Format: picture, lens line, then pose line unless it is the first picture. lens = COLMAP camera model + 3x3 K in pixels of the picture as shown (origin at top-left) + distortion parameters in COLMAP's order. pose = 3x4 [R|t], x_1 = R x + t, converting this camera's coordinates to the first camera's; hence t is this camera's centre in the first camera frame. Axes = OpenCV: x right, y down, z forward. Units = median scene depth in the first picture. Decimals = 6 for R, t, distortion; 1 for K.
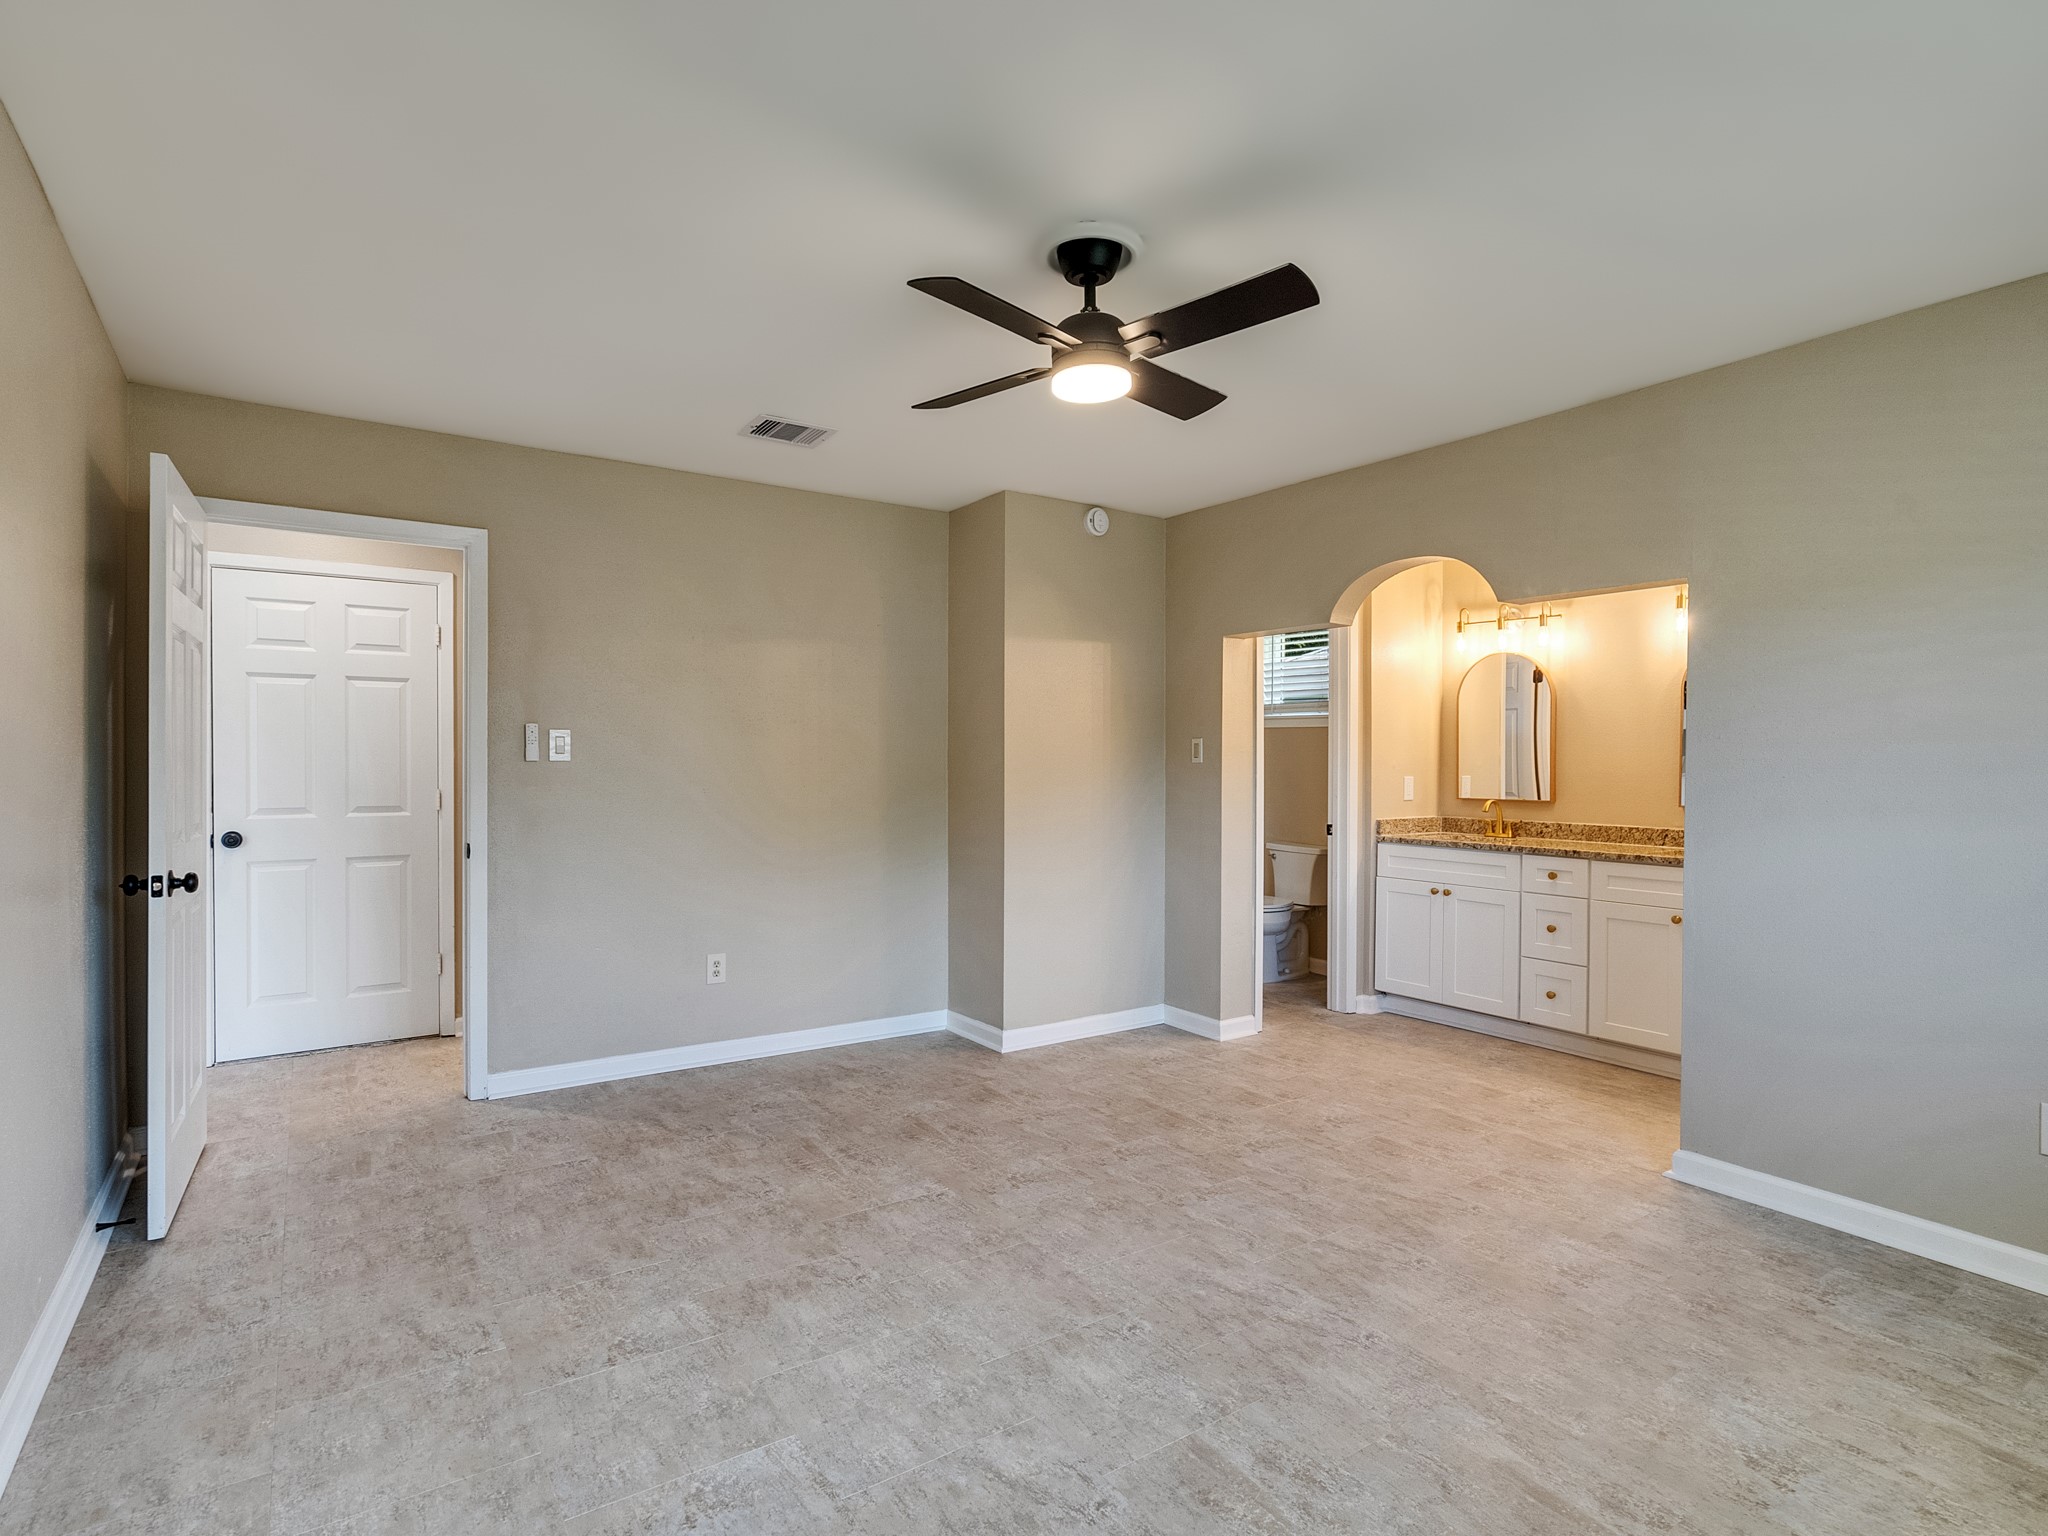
lens RADIAL K [[1039.2, 0, 1009.5], [0, 1039.2, 777.1], [0, 0, 1]] dist [-0.003850, 0.000660]
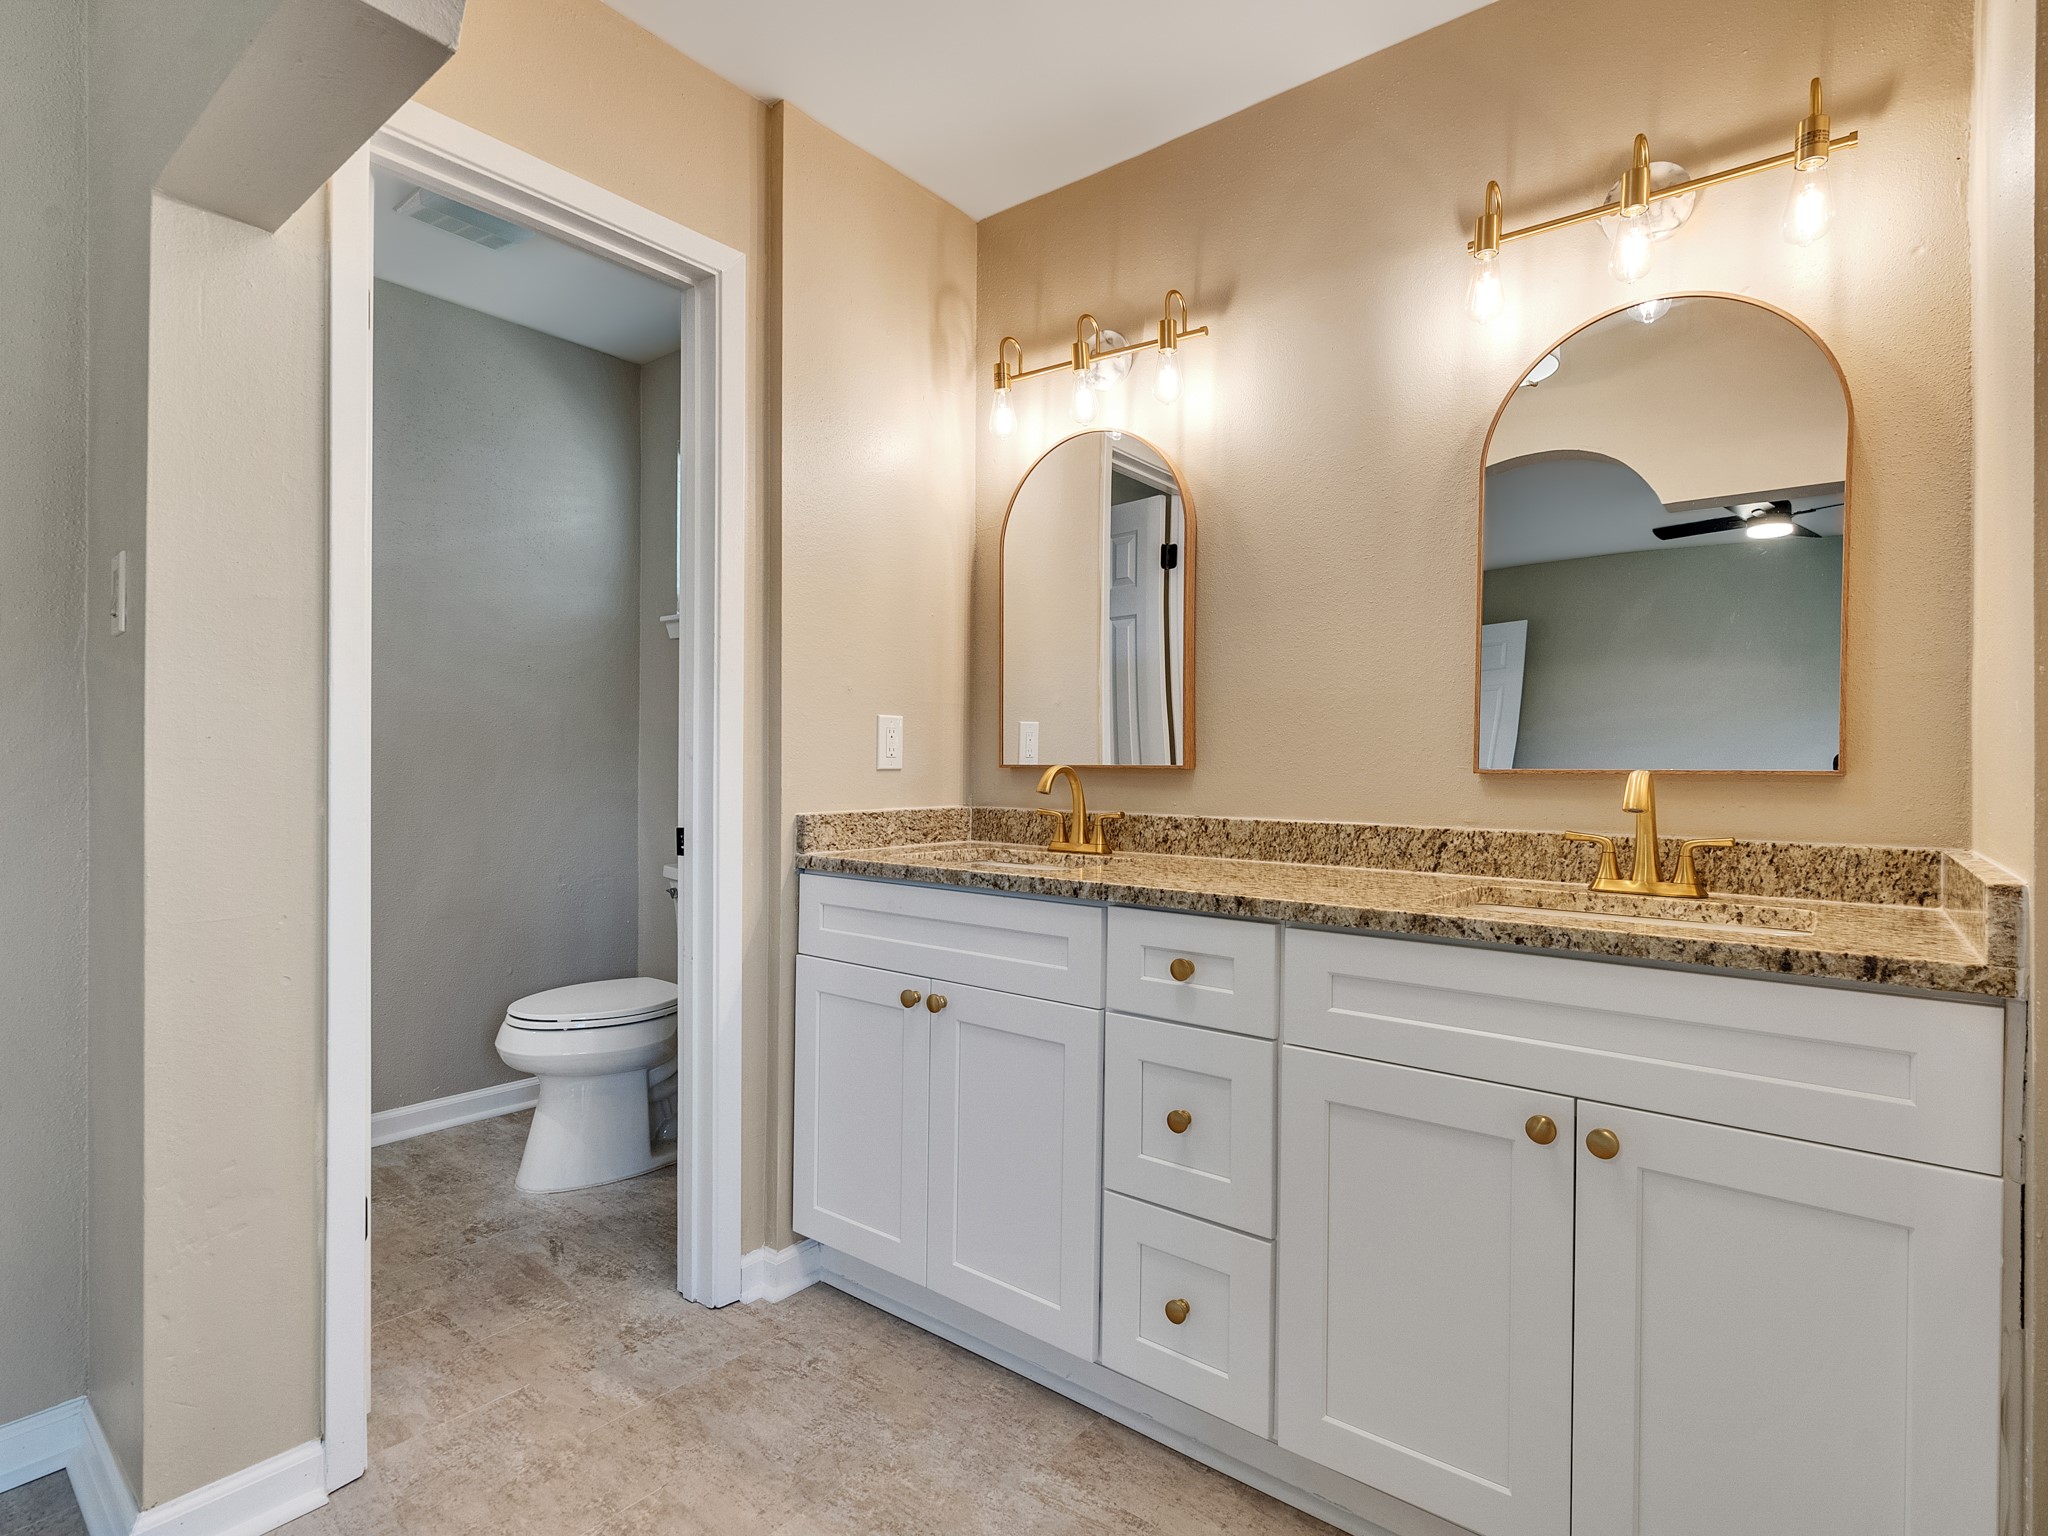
lens RADIAL K [[1039.2, 0, 1005.2], [0, 1039.2, 765.8], [0, 0, 1]] dist [-0.003850, 0.000660]
pose [[0.960094, 0.002321, 0.279668, 0.364433], [0.001130, 0.999925, -0.012177, 0.030760], [-0.279675, 0.012007, 0.960020, 0.673204]]
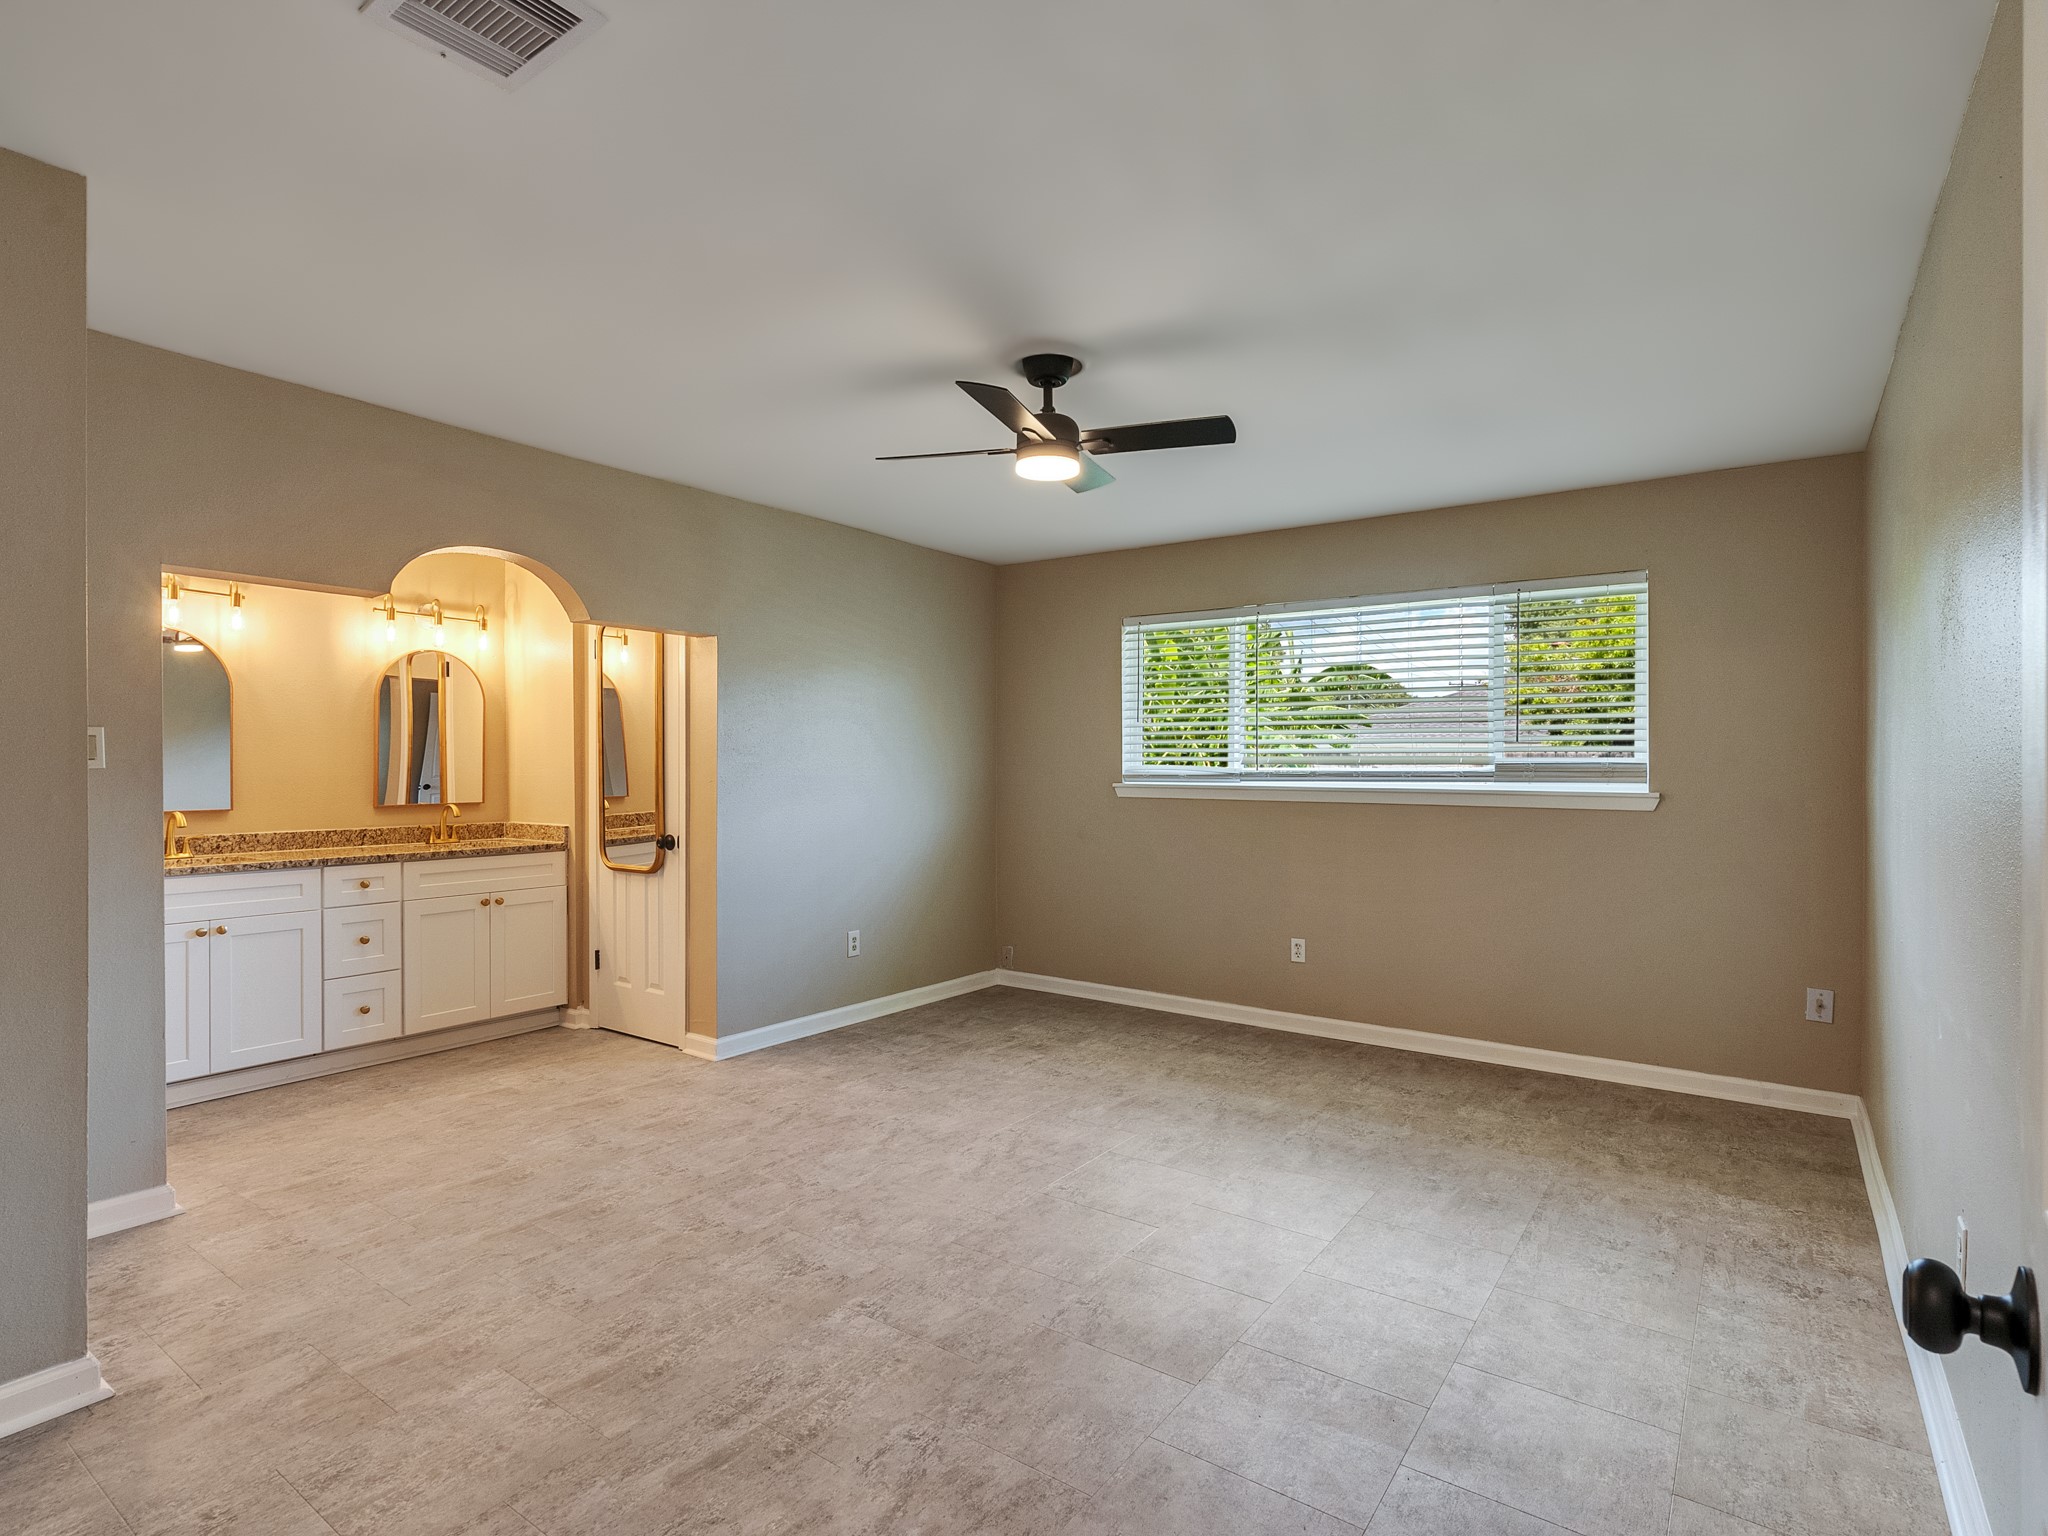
lens RADIAL K [[1039.2, 0, 998.9], [0, 1039.2, 780.7], [0, 0, 1]] dist [-0.003850, 0.000660]
pose [[-0.328278, -0.020491, 0.944359, -0.556545], [0.011650, 0.999601, 0.025739, -0.017334], [-0.944509, 0.019451, -0.327908, 0.751543]]
